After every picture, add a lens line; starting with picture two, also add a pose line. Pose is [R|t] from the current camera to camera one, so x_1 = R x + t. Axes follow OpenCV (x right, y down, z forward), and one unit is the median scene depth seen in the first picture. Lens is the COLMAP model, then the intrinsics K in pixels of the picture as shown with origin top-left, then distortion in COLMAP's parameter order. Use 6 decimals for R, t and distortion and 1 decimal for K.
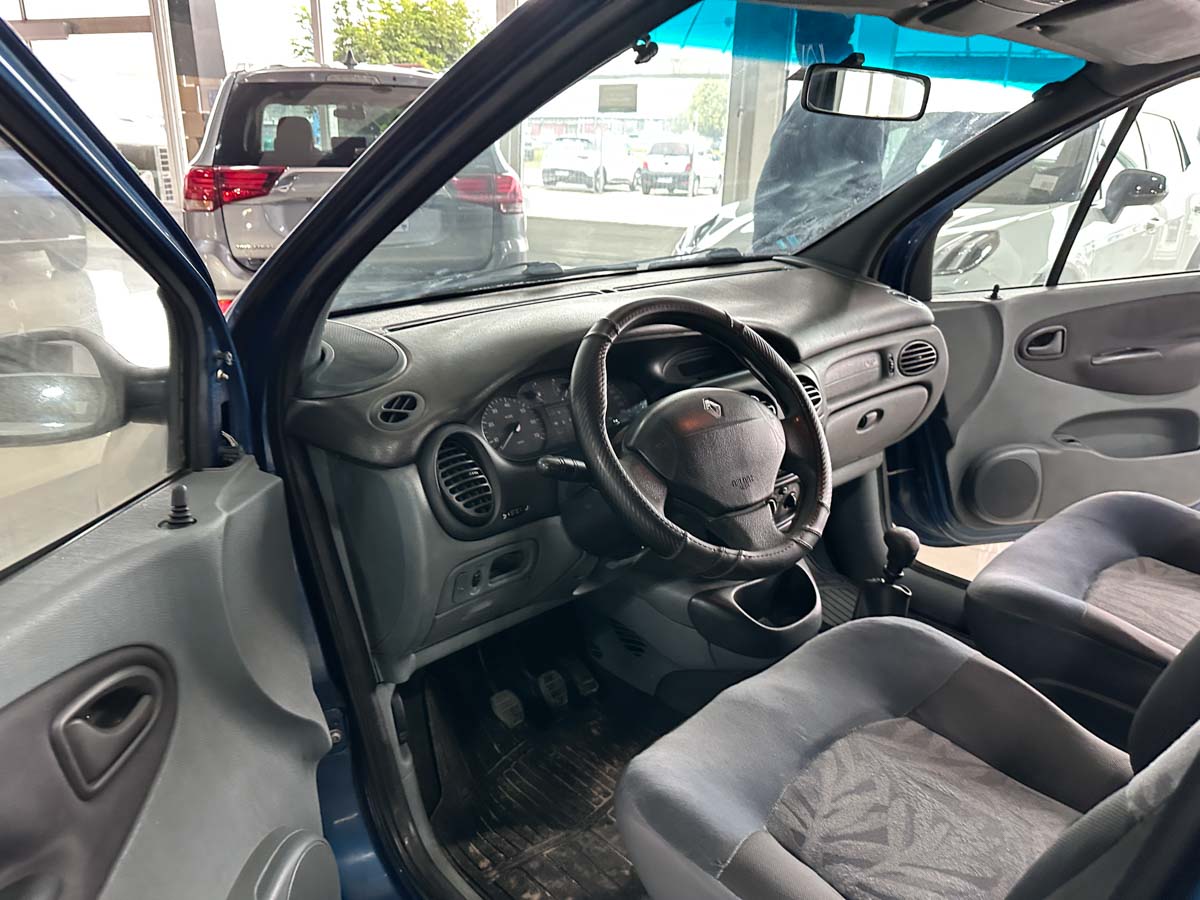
lens RADIAL K [[847.1, 0, 600.0], [0, 847.1, 450.0], [0, 0, 1]] dist [0.112861, -0.141926]
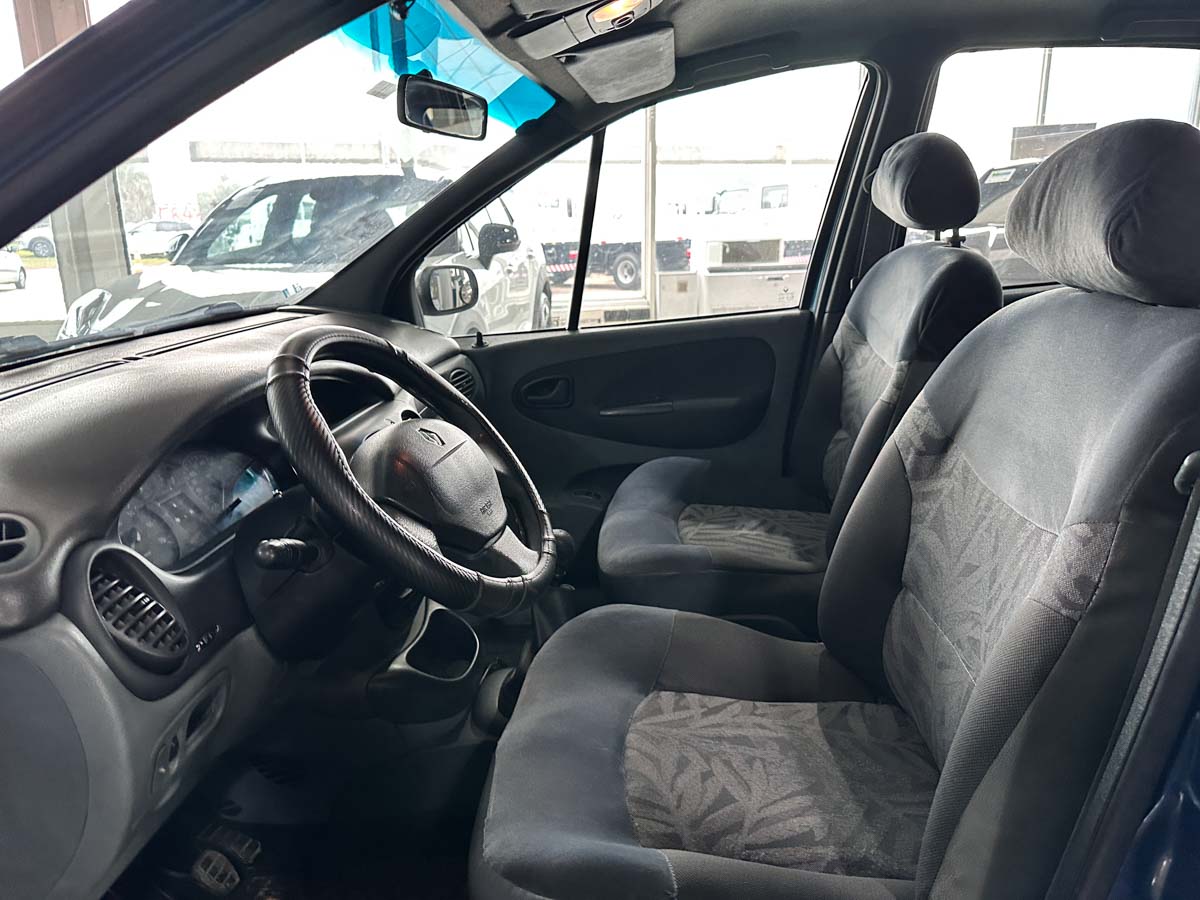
lens RADIAL K [[847.1, 0, 600.0], [0, 847.1, 450.0], [0, 0, 1]] dist [0.112861, -0.141926]
pose [[0.751272, -0.215079, 0.623964, -0.279303], [0.265820, 0.963945, 0.012214, -0.000446], [-0.604094, 0.156686, 0.781358, 0.195069]]
